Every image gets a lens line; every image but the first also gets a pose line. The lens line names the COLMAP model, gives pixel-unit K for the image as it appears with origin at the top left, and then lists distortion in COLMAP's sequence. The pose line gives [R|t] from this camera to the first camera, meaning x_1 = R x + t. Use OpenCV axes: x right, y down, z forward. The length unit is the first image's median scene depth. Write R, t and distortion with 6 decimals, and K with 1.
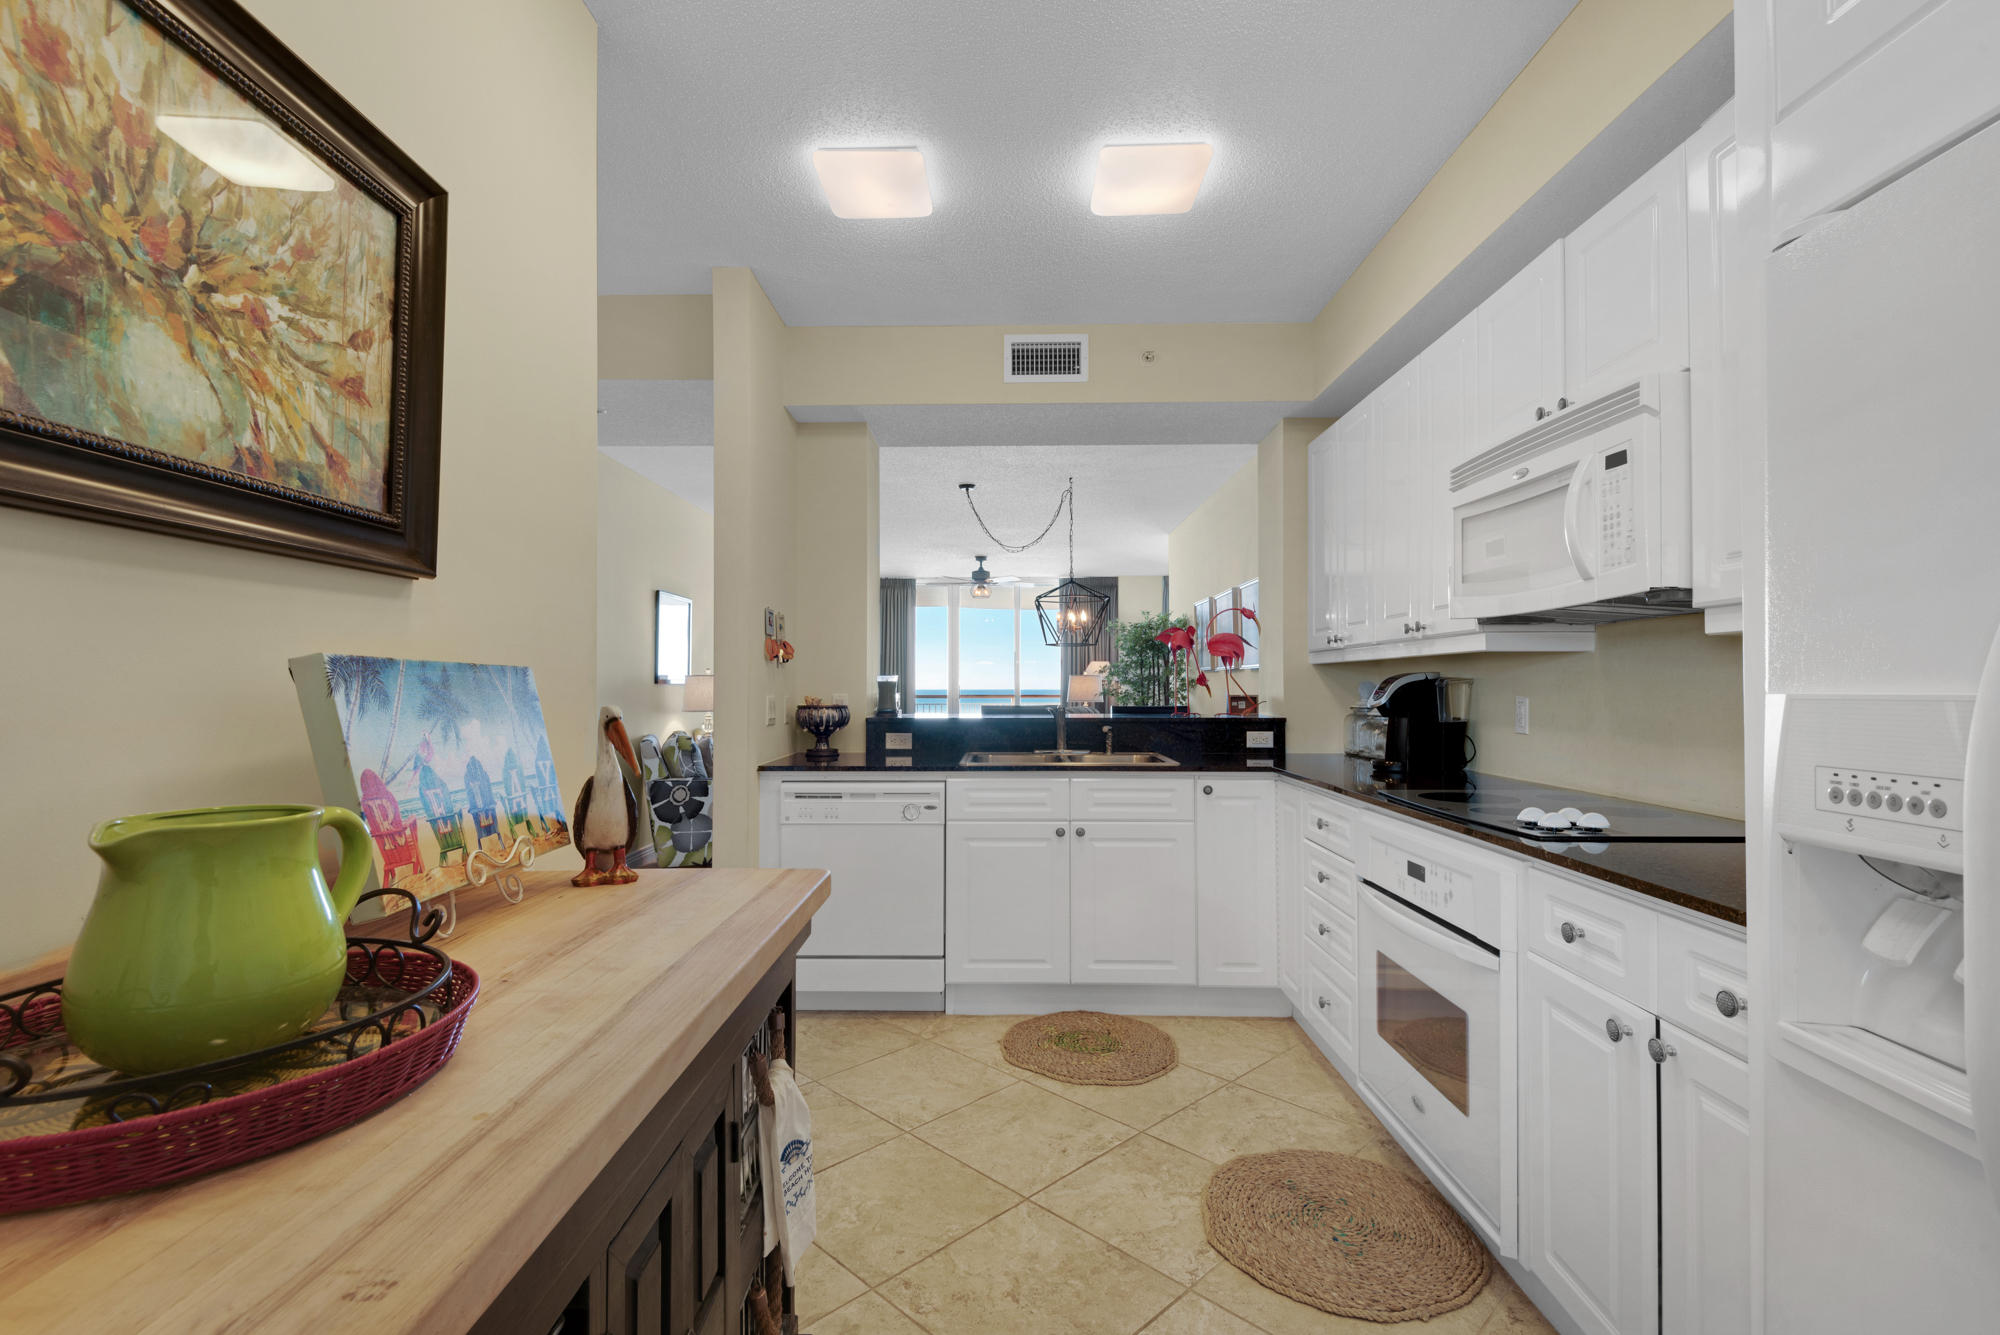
lens RADIAL K [[914.2, 0, 1013.3], [0, 914.2, 665.0], [0, 0, 1]] dist [0.023147, -0.012210]
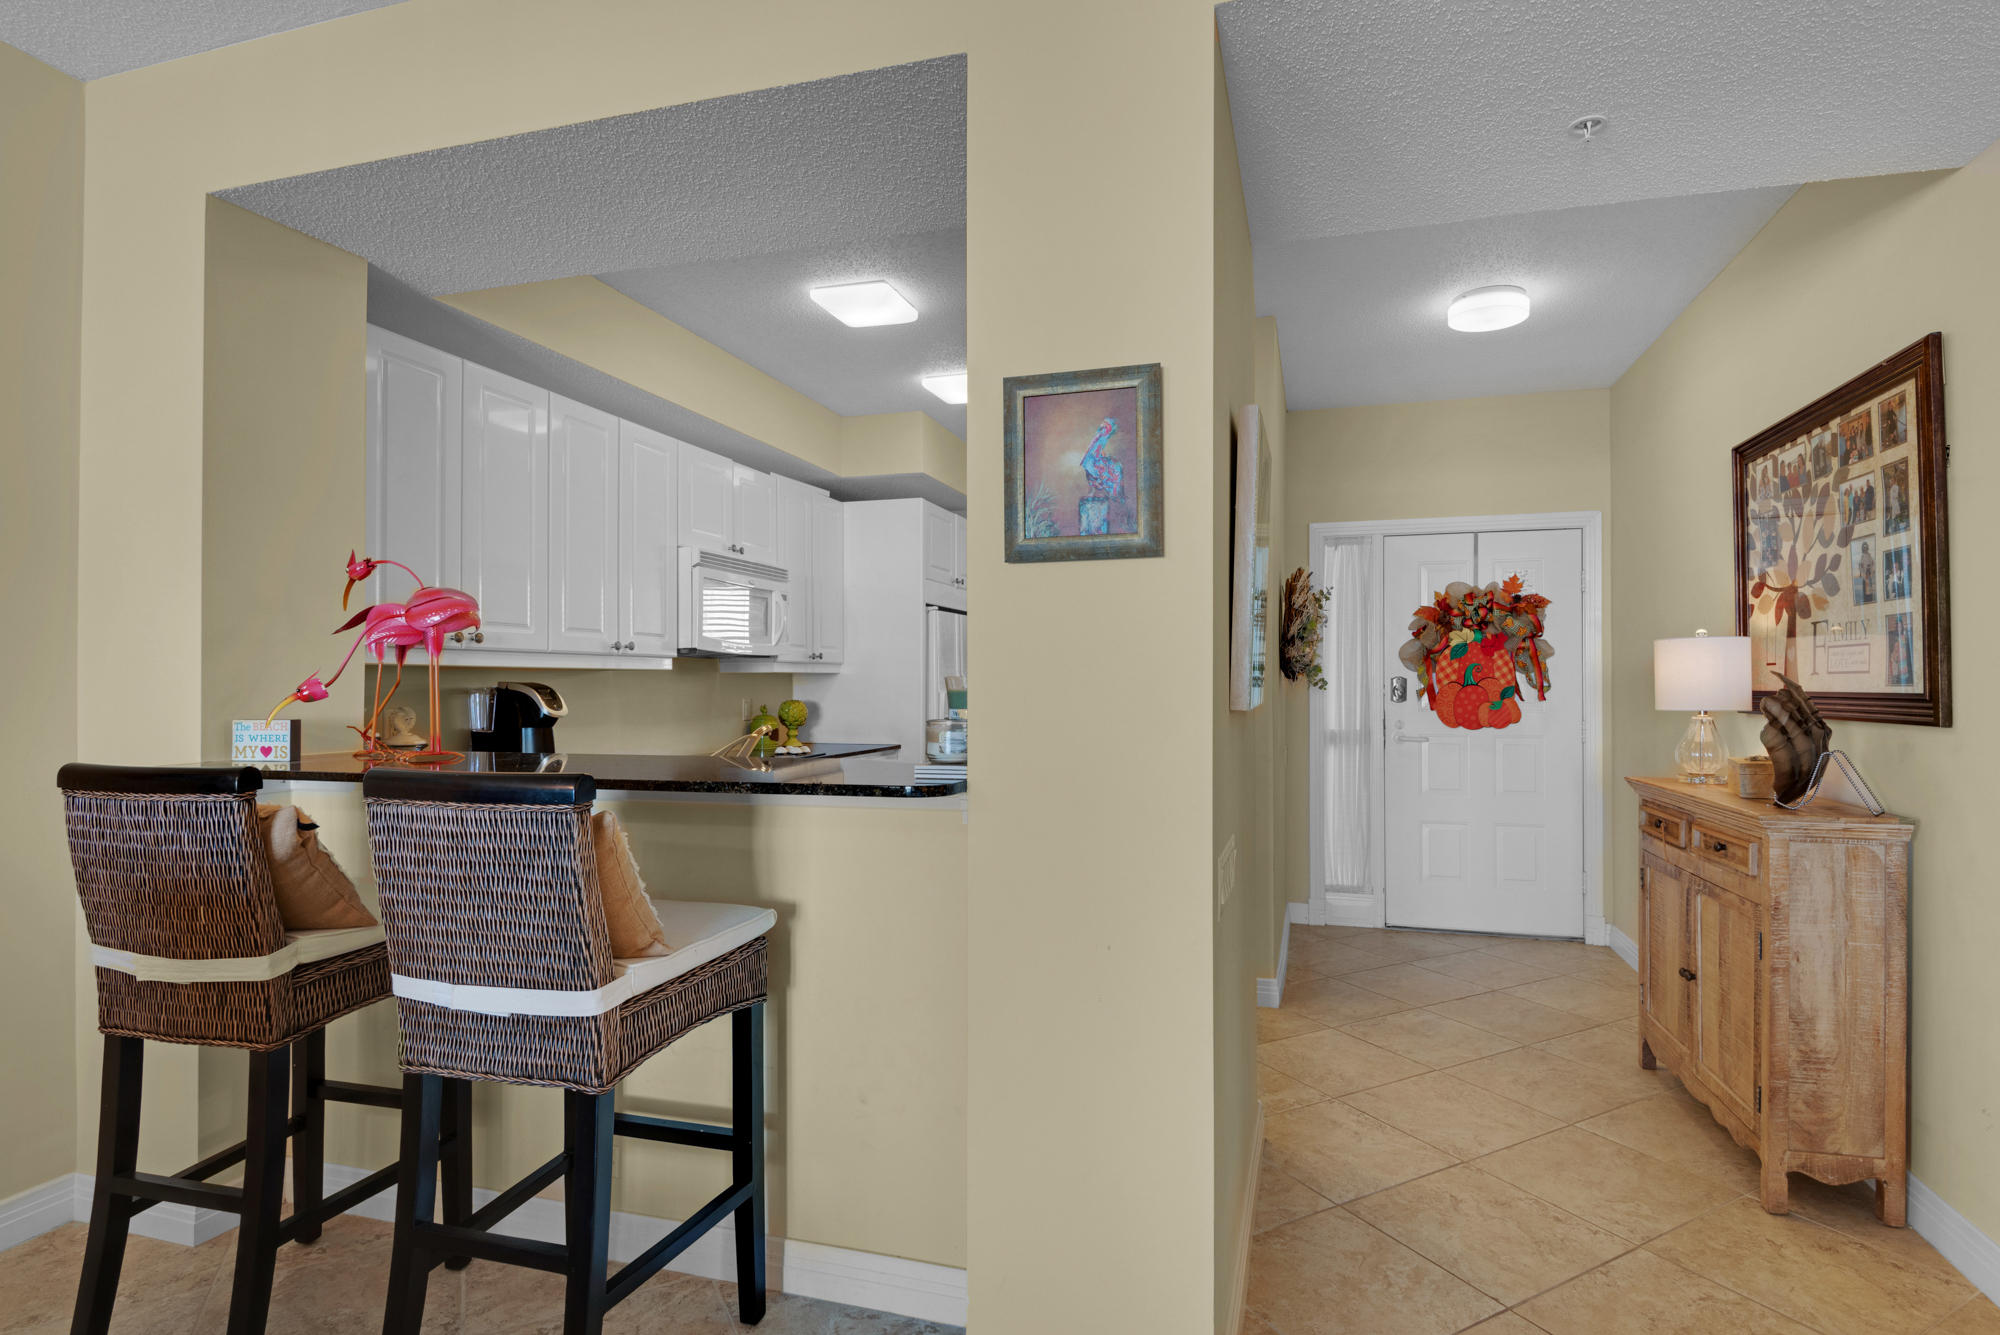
lens RADIAL K [[991.2, 0, 989.3], [0, 991.2, 668.5], [0, 0, 1]] dist [0.014329, -0.012126]
pose [[-0.946718, 0.009088, 0.321937, -0.366550], [-0.003973, 0.999196, -0.039890, 0.033020], [-0.322040, -0.039044, -0.945921, 1.761580]]
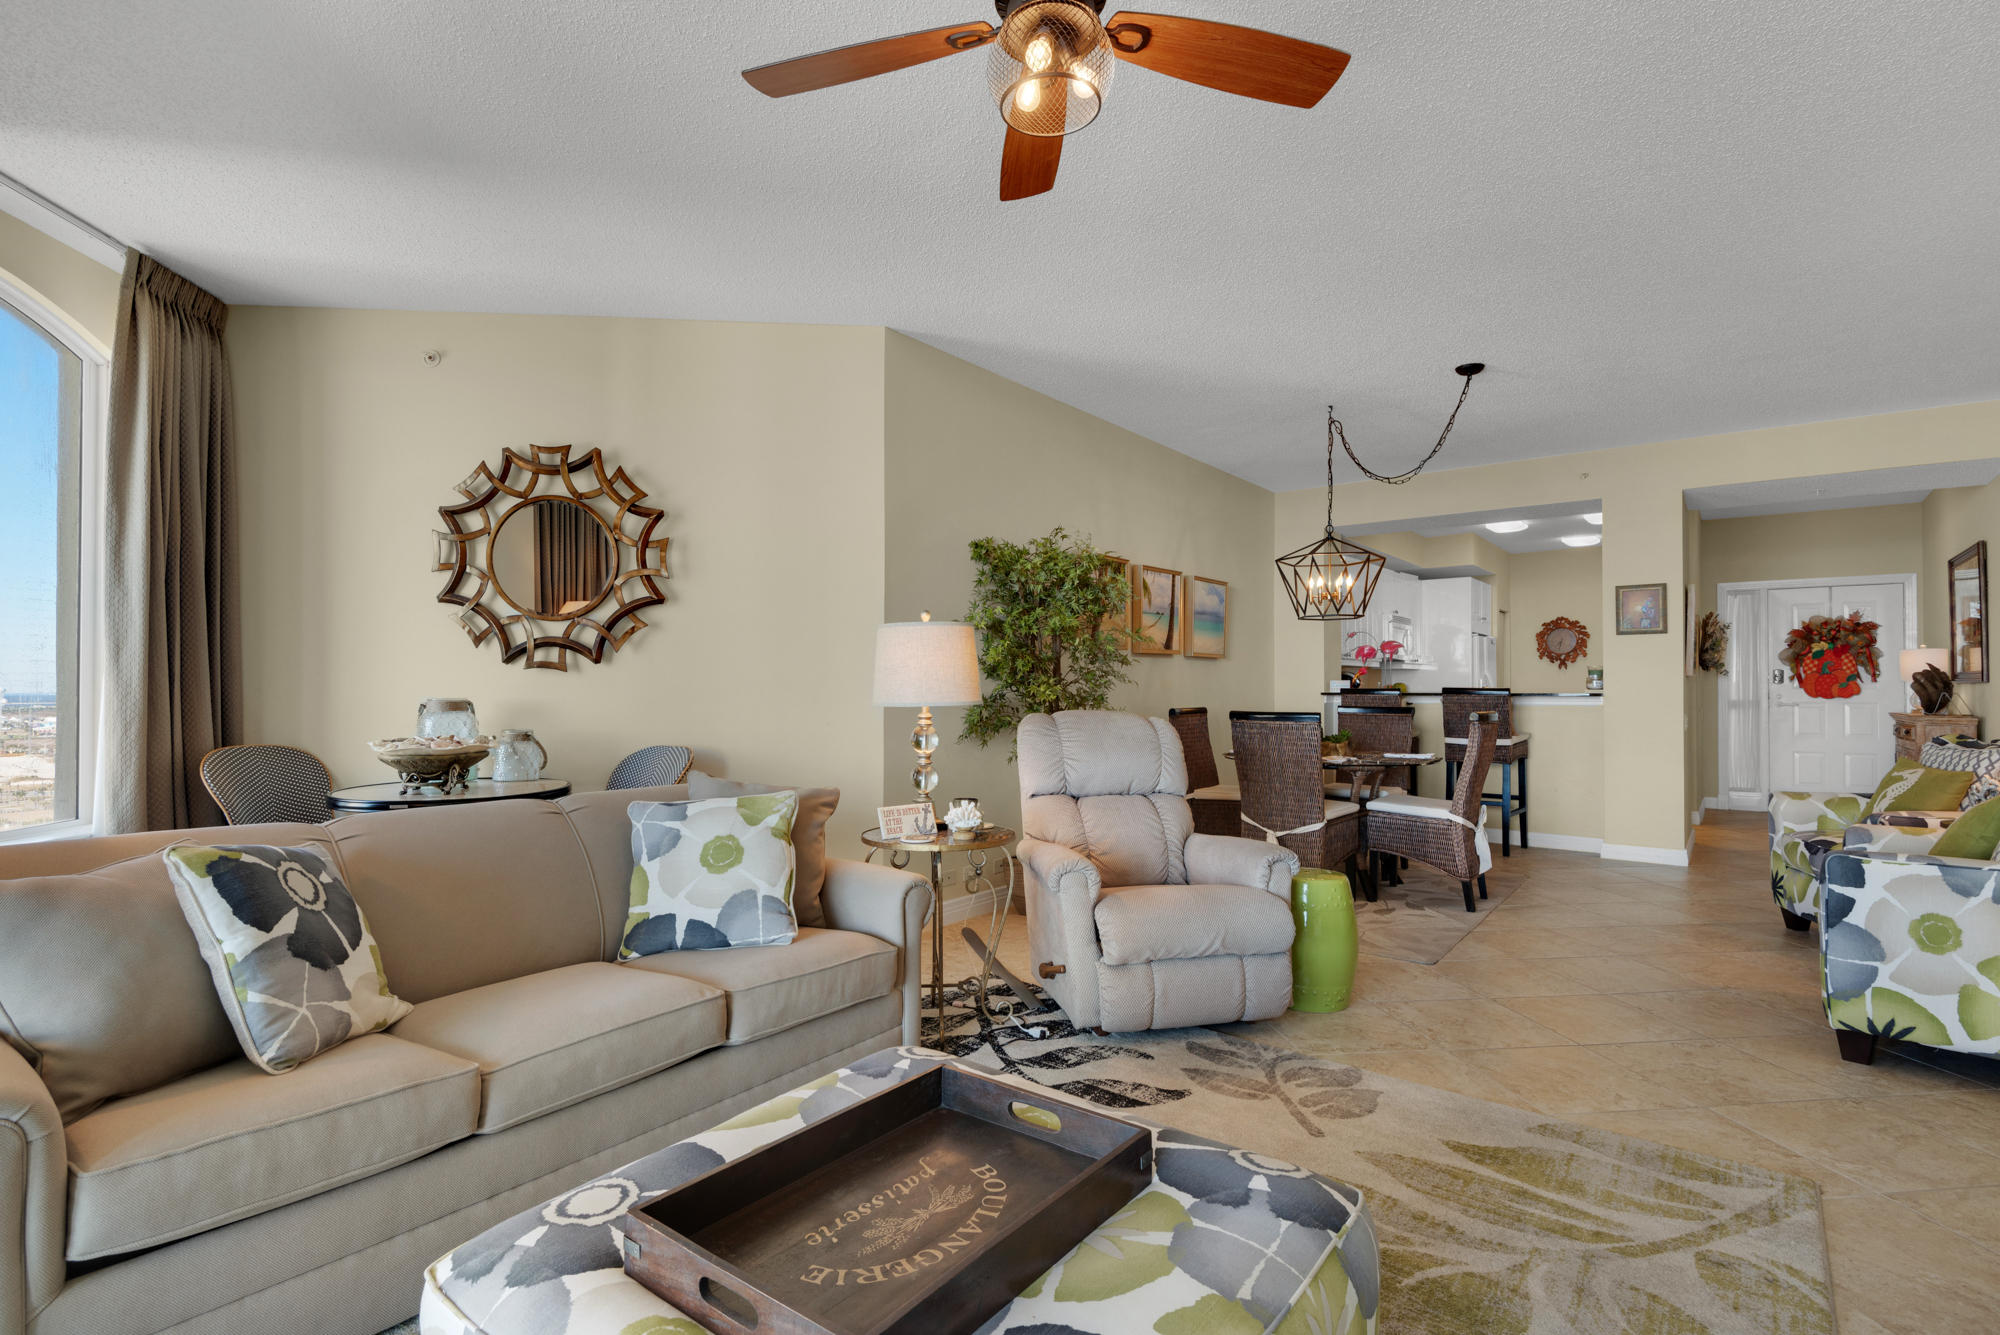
lens RADIAL K [[937.0, 0, 982.6], [0, 937.0, 669.5], [0, 0, 1]] dist [0.019186, -0.017127]
pose [[-0.775673, 0.013892, 0.630982, -0.408135], [-0.014026, 0.999131, -0.039239, 0.112819], [-0.630979, -0.039286, -0.774804, 3.441459]]
